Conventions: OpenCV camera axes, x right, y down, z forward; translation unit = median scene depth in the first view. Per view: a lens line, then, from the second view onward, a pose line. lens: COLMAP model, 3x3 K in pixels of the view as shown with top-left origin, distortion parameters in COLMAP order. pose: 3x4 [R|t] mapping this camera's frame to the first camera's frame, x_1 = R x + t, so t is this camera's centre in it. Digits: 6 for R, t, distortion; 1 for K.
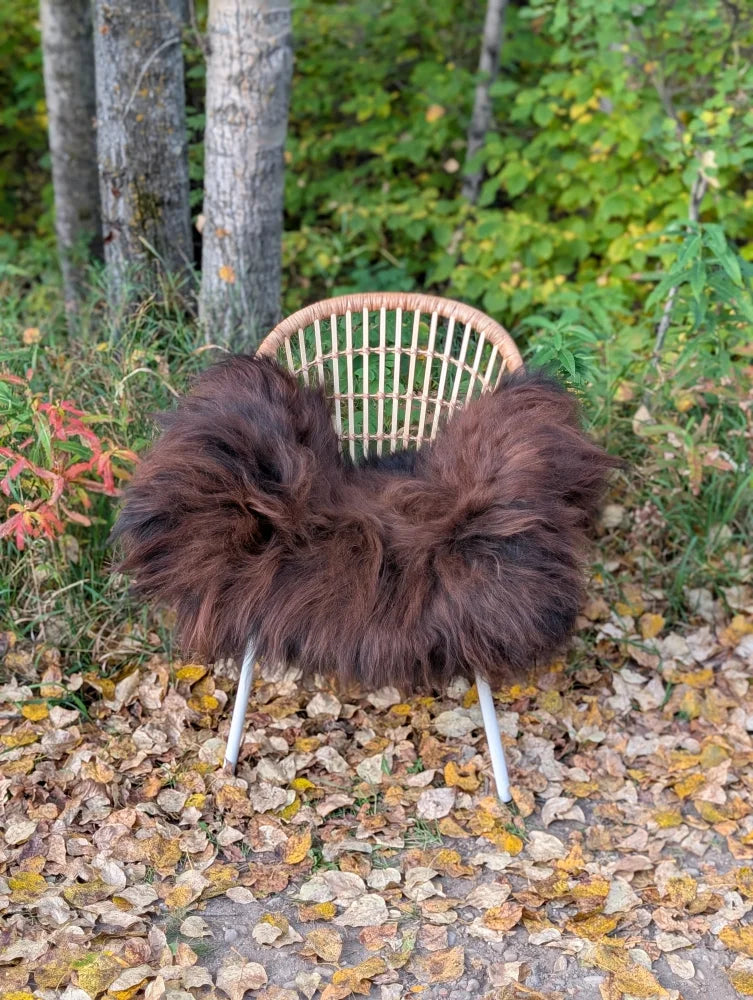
lens RADIAL K [[1457.5, 0, 378.9], [0, 1457.5, 500.7], [0, 0, 1]] dist [-0.000980, 0.000000]
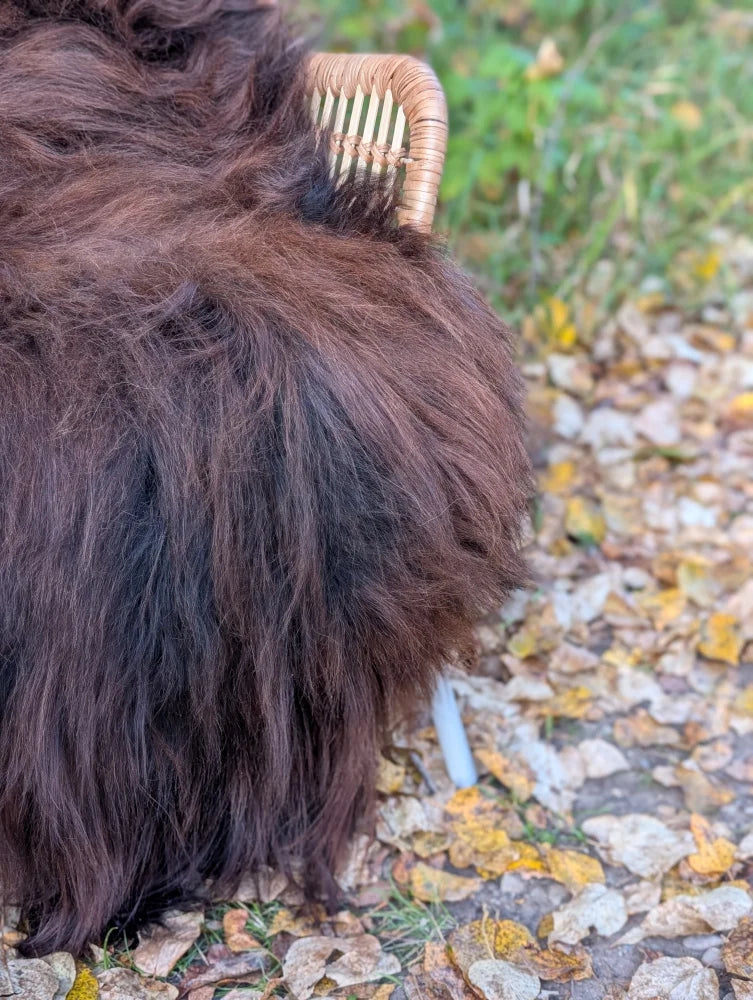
lens RADIAL K [[1457.5, 0, 404.5], [0, 1457.5, 506.0], [0, 0, 1]] dist [-0.000980, 0.000000]
pose [[0.824289, -0.265892, 0.499849, -0.139120], [0.236336, 0.963857, 0.122982, 0.046128], [-0.514483, 0.016760, 0.857337, 0.542614]]
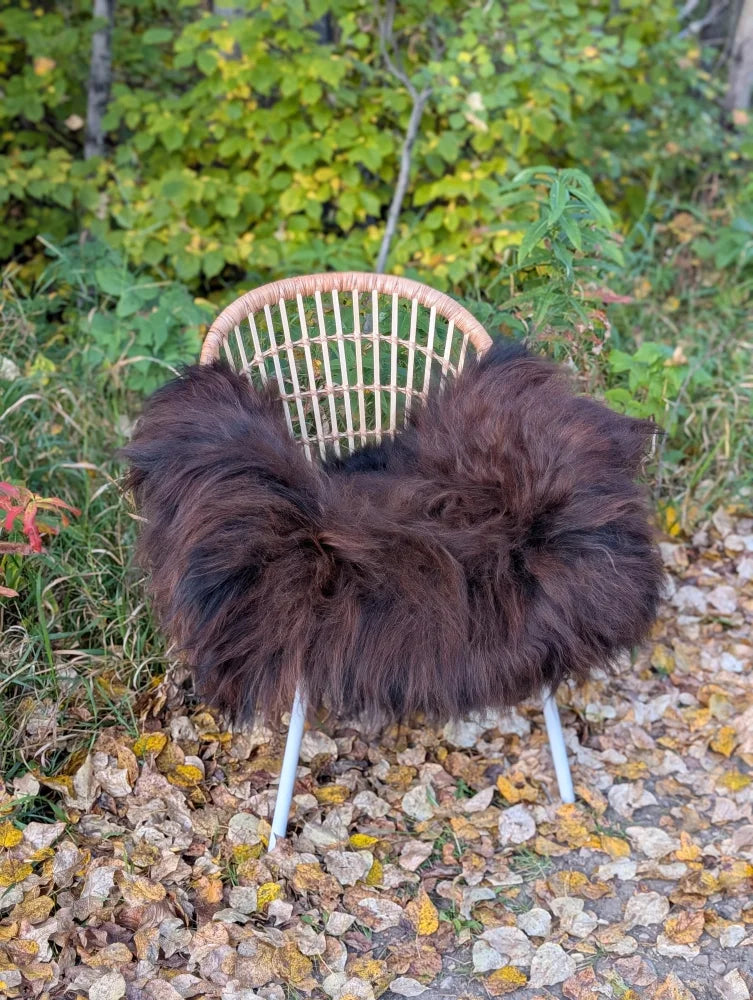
lens RADIAL K [[1457.5, 0, 387.5], [0, 1457.5, 489.8], [0, 0, 1]] dist [-0.000980, 0.000000]
pose [[0.905738, -0.161006, 0.392067, -0.326226], [0.148205, 0.986953, 0.062924, -0.063151], [-0.397083, 0.001113, 0.917782, 0.172969]]
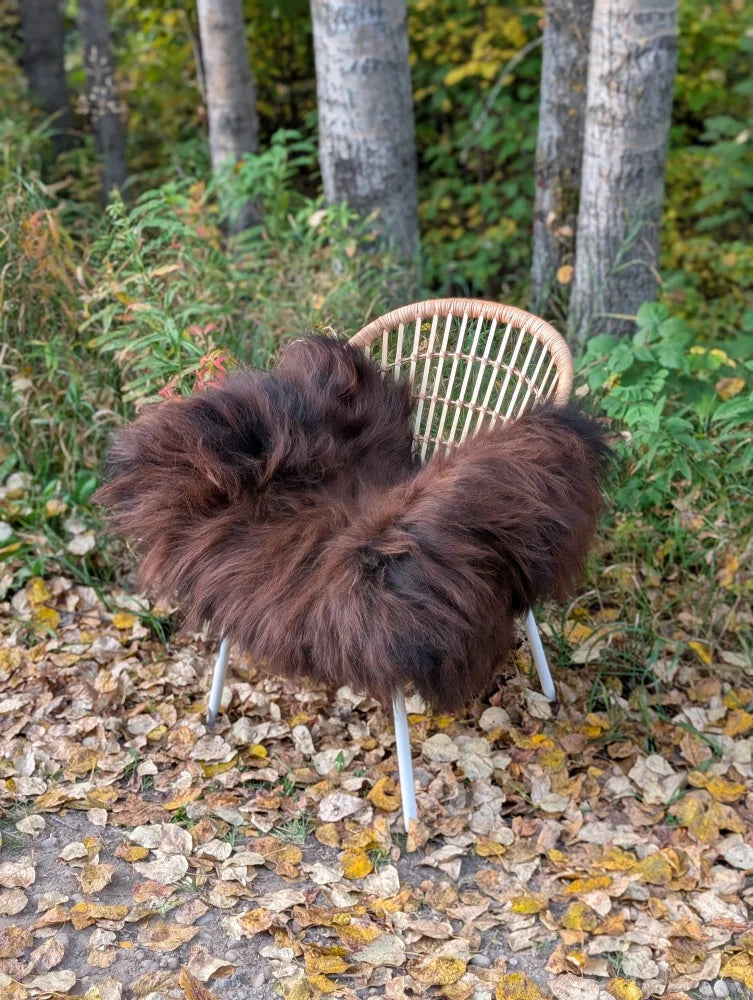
lens RADIAL K [[1457.5, 0, 360.2], [0, 1457.5, 497.7], [0, 0, 1]] dist [-0.000980, 0.000000]
pose [[0.818361, 0.219036, -0.531326, 0.483945], [-0.217557, 0.973790, 0.066353, -0.061209], [0.531934, 0.061293, 0.844565, 0.141309]]
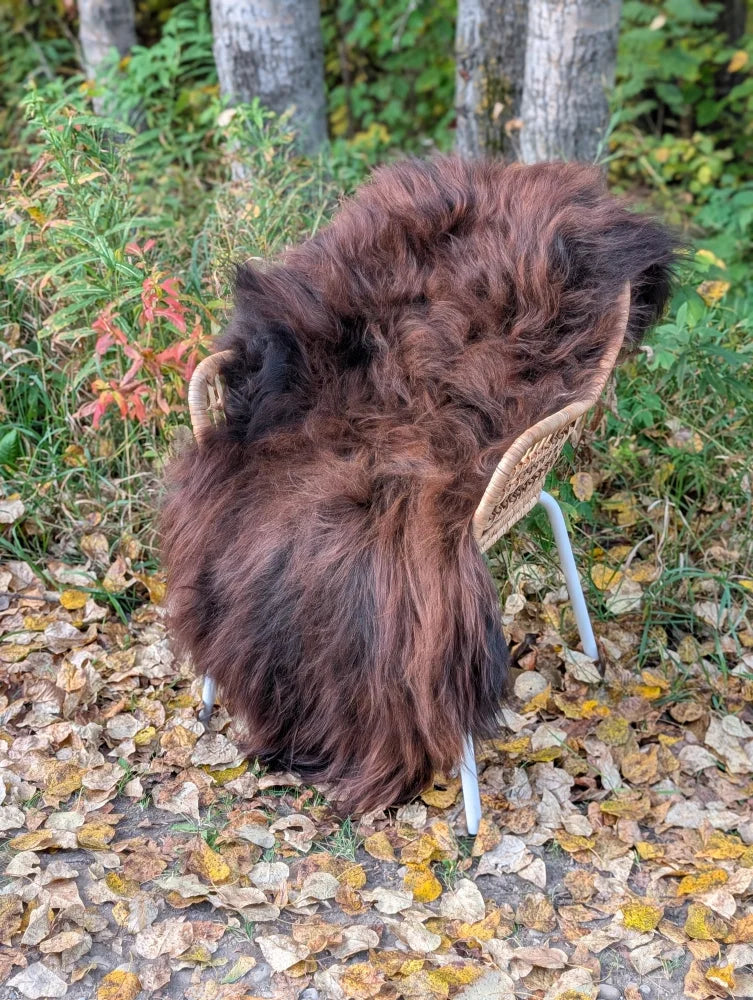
lens RADIAL K [[1457.5, 0, 378.4], [0, 1457.5, 499.9], [0, 0, 1]] dist [-0.000980, 0.000000]
pose [[0.895399, 0.194278, -0.400645, 0.304390], [-0.171126, 0.980834, 0.093171, -0.040337], [0.411068, -0.014864, 0.911484, 0.218559]]
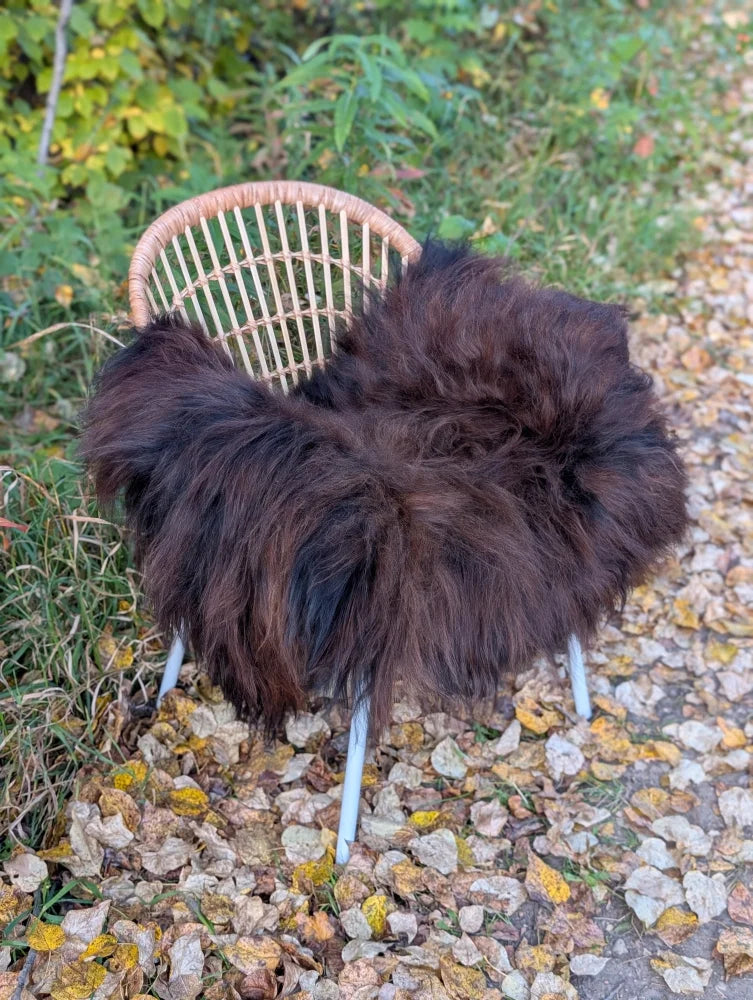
lens RADIAL K [[1457.5, 0, 371.7], [0, 1457.5, 495.8], [0, 0, 1]] dist [-0.000980, 0.000000]
pose [[0.658456, -0.364201, 0.658630, -0.492842], [0.278141, 0.930919, 0.236700, -0.152711], [-0.699338, 0.027335, 0.714269, 0.419147]]
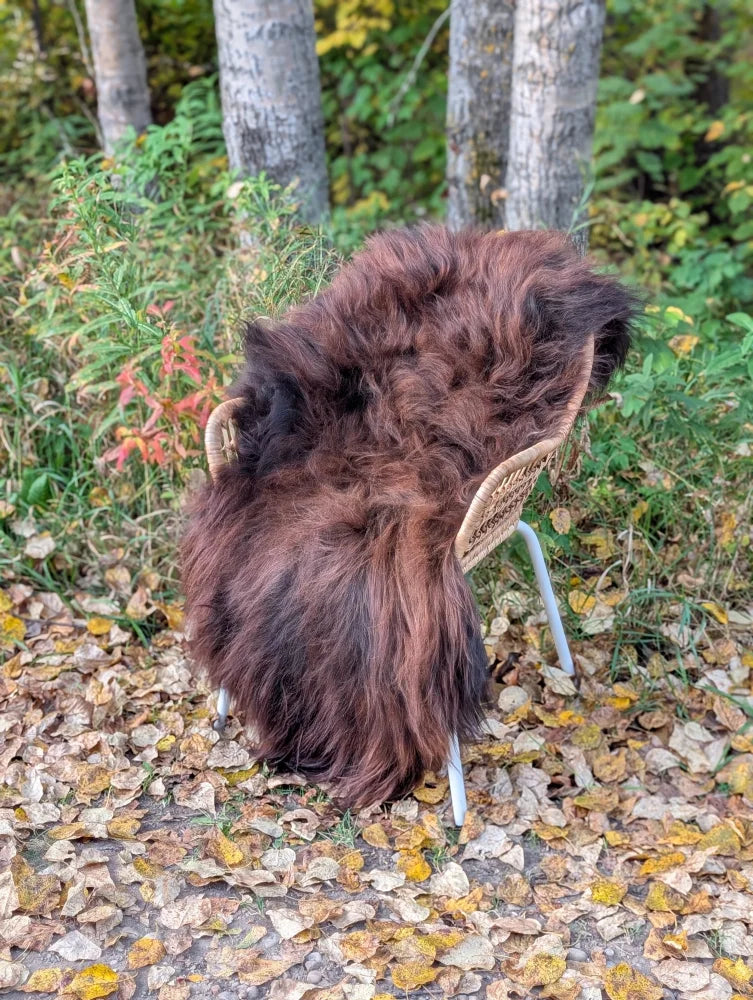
lens RADIAL K [[1457.5, 0, 373.0], [0, 1457.5, 493.4], [0, 0, 1]] dist [-0.000980, 0.000000]
pose [[0.893545, 0.169227, -0.415860, 0.353253], [-0.163691, 0.985283, 0.049227, -0.031905], [0.418071, 0.024086, 0.908095, 0.131241]]
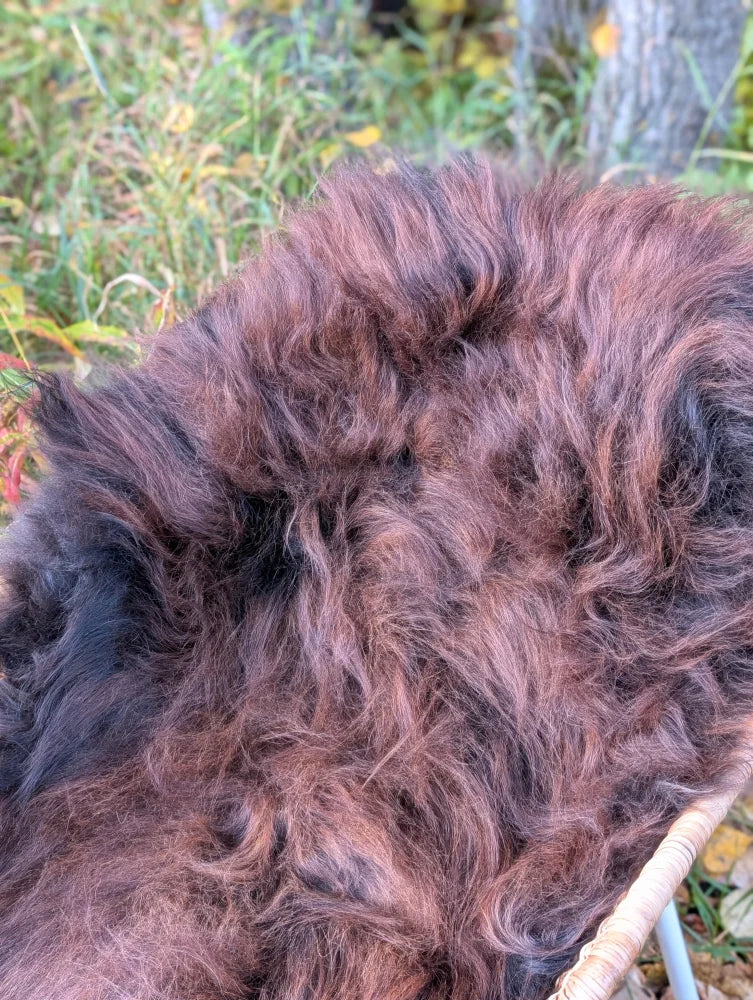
lens RADIAL K [[1457.5, 0, 384.7], [0, 1457.5, 493.2], [0, 0, 1]] dist [-0.000980, 0.000000]
pose [[0.870527, 0.284265, -0.401716, 0.142869], [-0.193057, 0.948126, 0.252560, -0.171198], [0.452671, -0.142306, 0.880249, 0.602620]]
